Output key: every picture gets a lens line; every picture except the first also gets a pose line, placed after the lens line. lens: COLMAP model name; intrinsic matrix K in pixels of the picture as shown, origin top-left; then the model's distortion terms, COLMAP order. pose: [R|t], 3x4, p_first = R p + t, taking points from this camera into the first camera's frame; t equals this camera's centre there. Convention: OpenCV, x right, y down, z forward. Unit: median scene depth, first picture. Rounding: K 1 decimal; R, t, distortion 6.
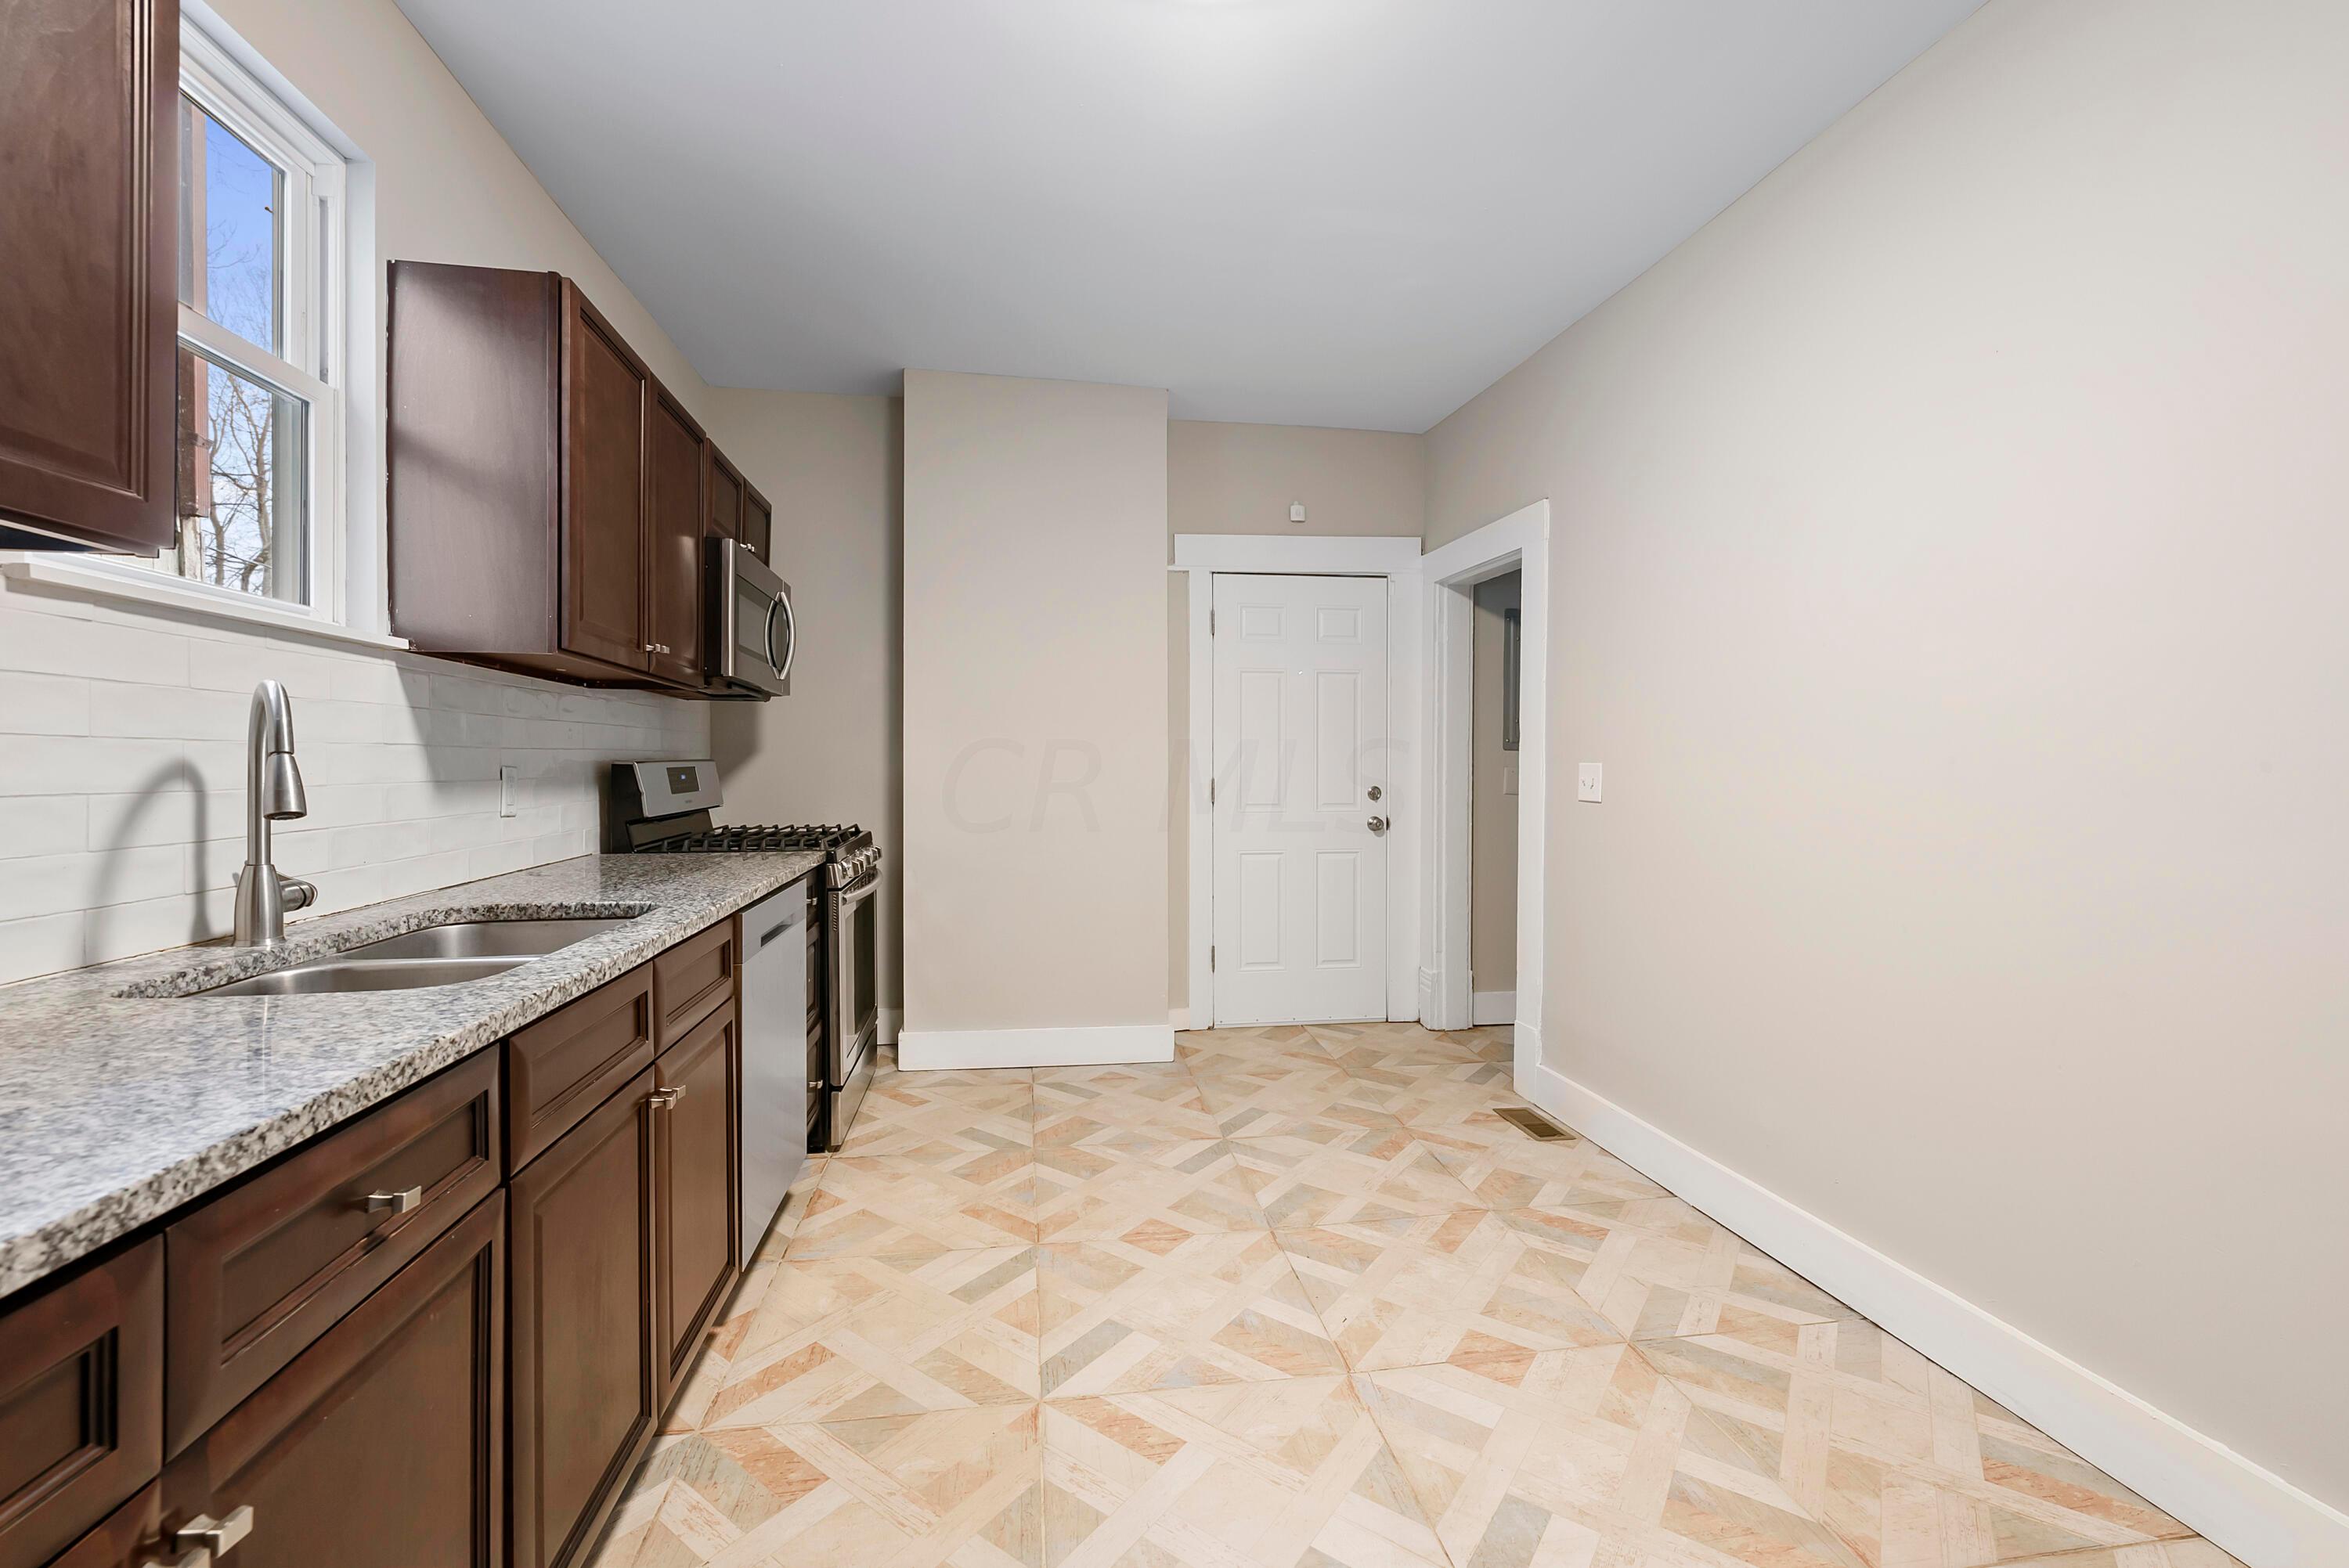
lens RADIAL K [[987.4, 0, 1179.3], [0, 987.4, 774.7], [0, 0, 1]] dist [0.002570, 0.000334]
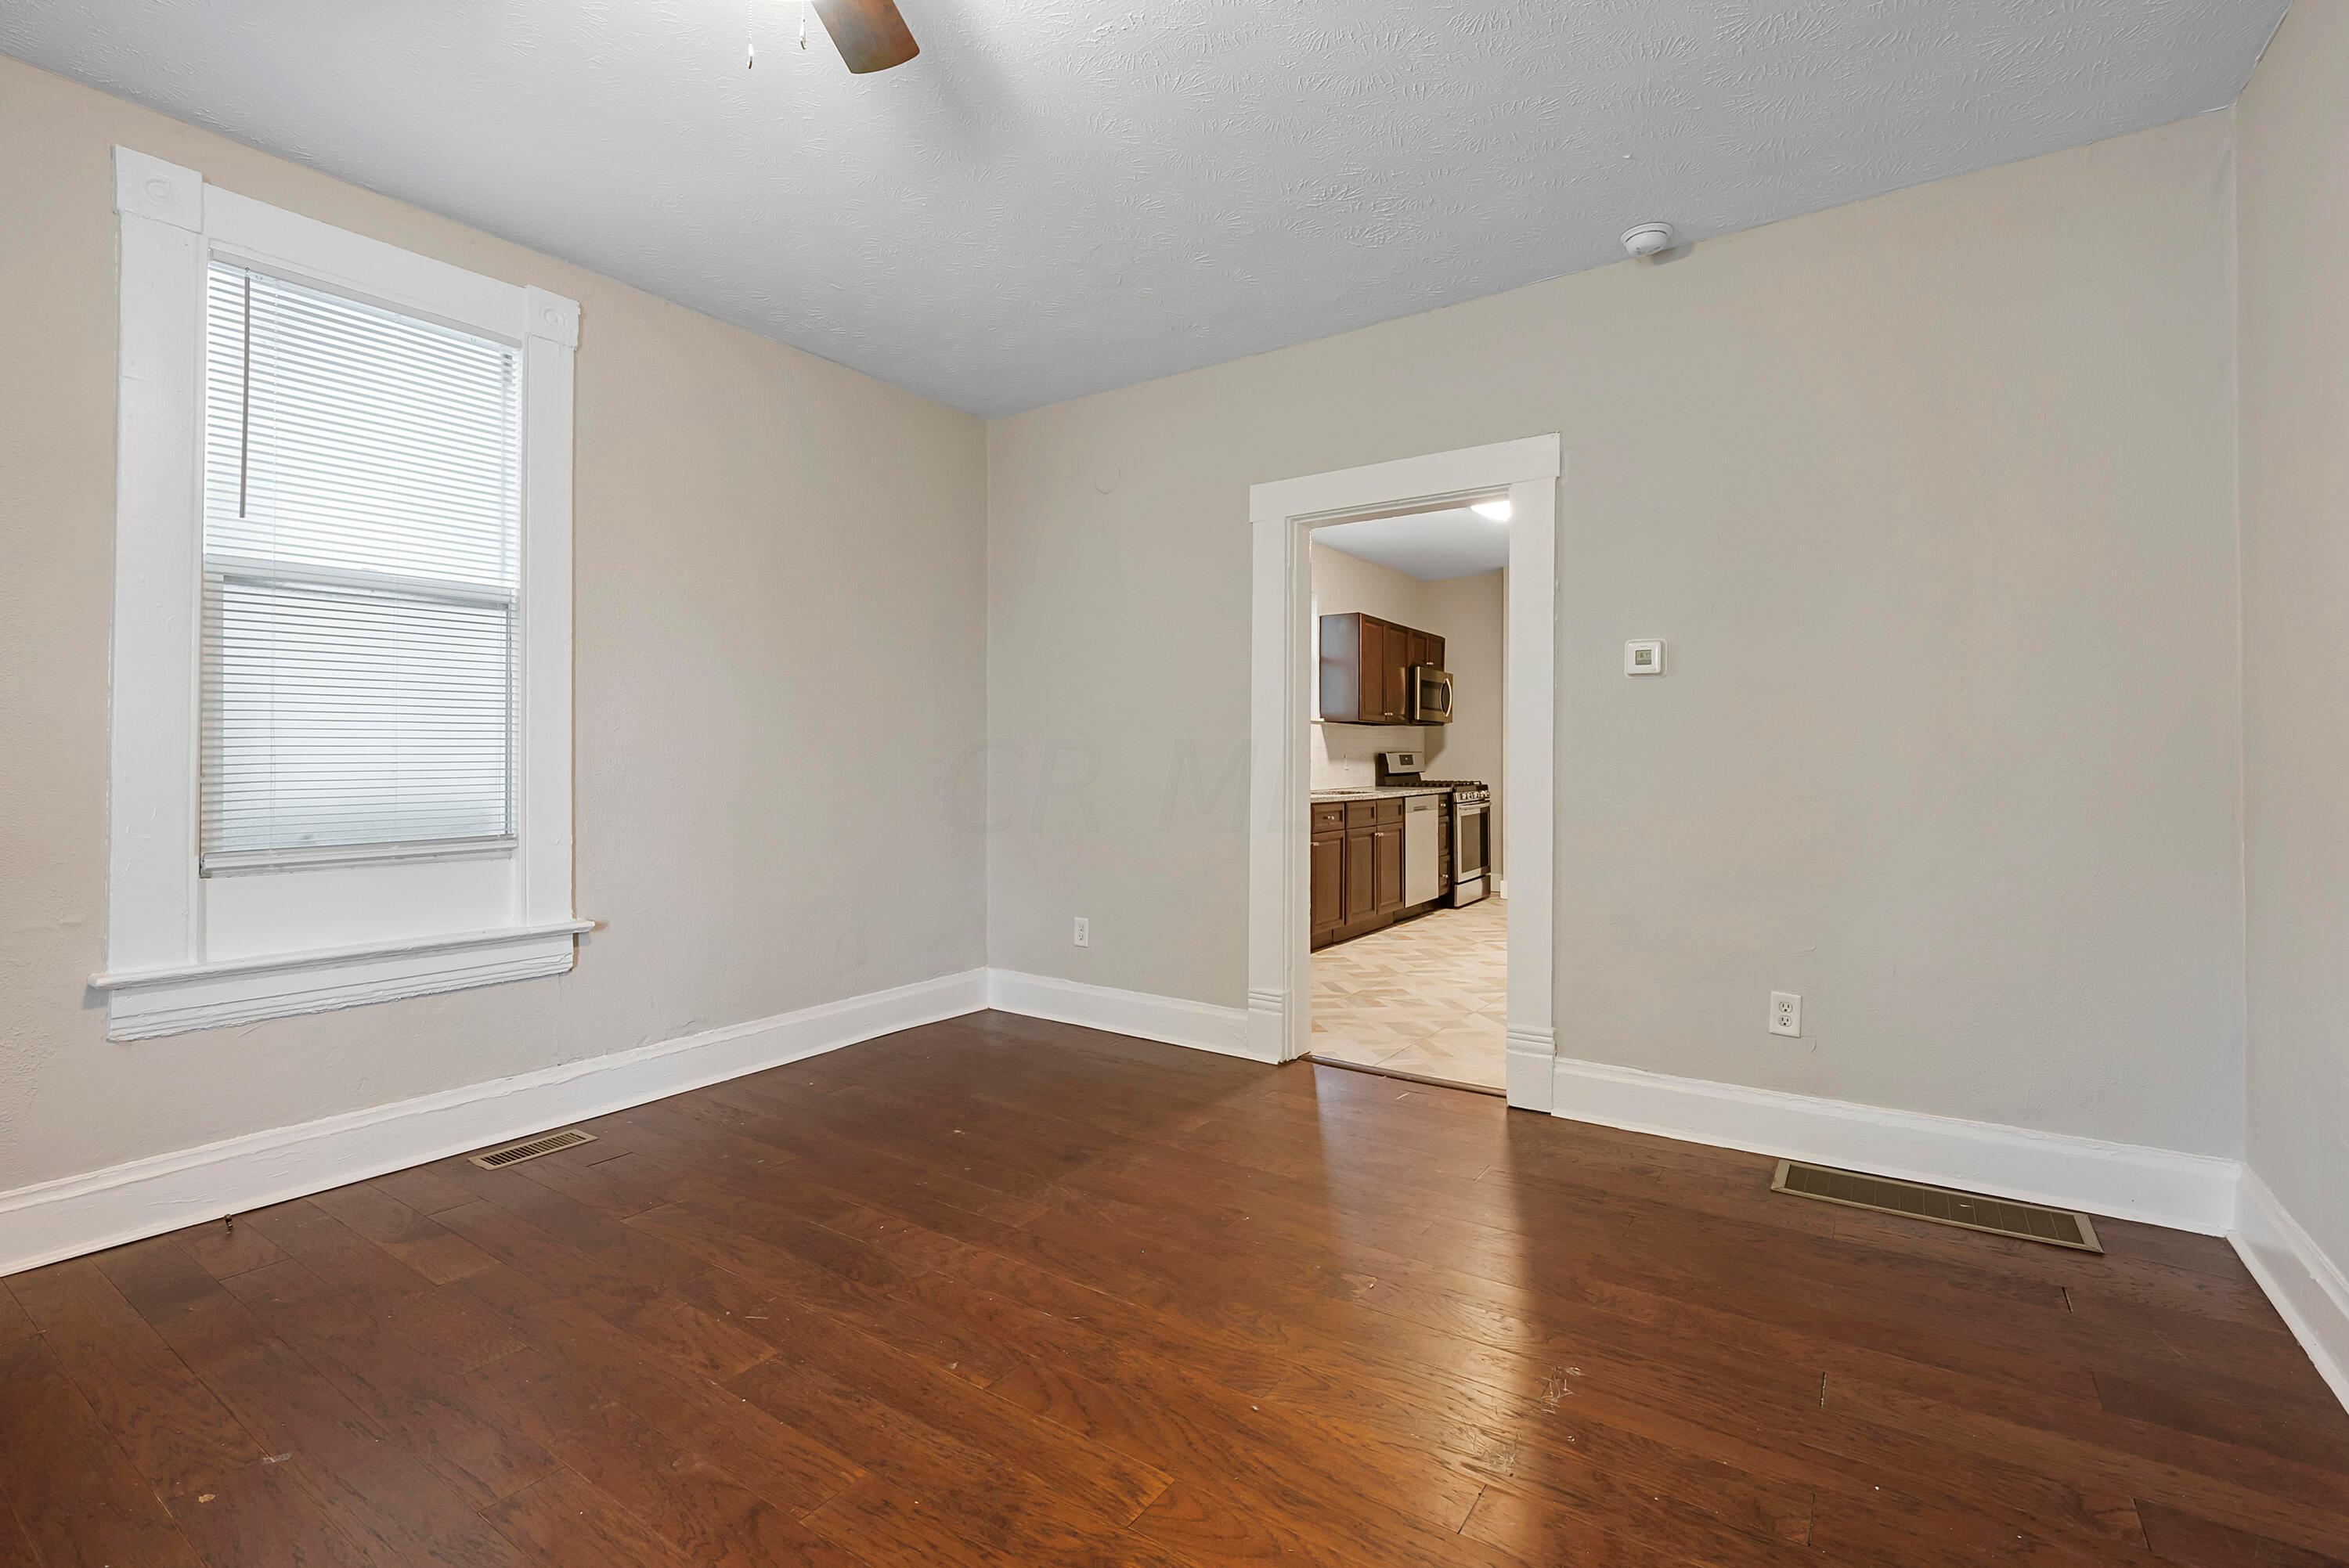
lens RADIAL K [[1038.0, 0, 1192.6], [0, 1038.0, 761.4], [0, 0, 1]] dist [-0.002192, -0.000455]
pose [[0.733107, -0.001909, -0.680111, 0.993723], [-0.004510, 0.999960, -0.007668, 0.035505], [0.680099, 0.008689, 0.733069, -1.445741]]
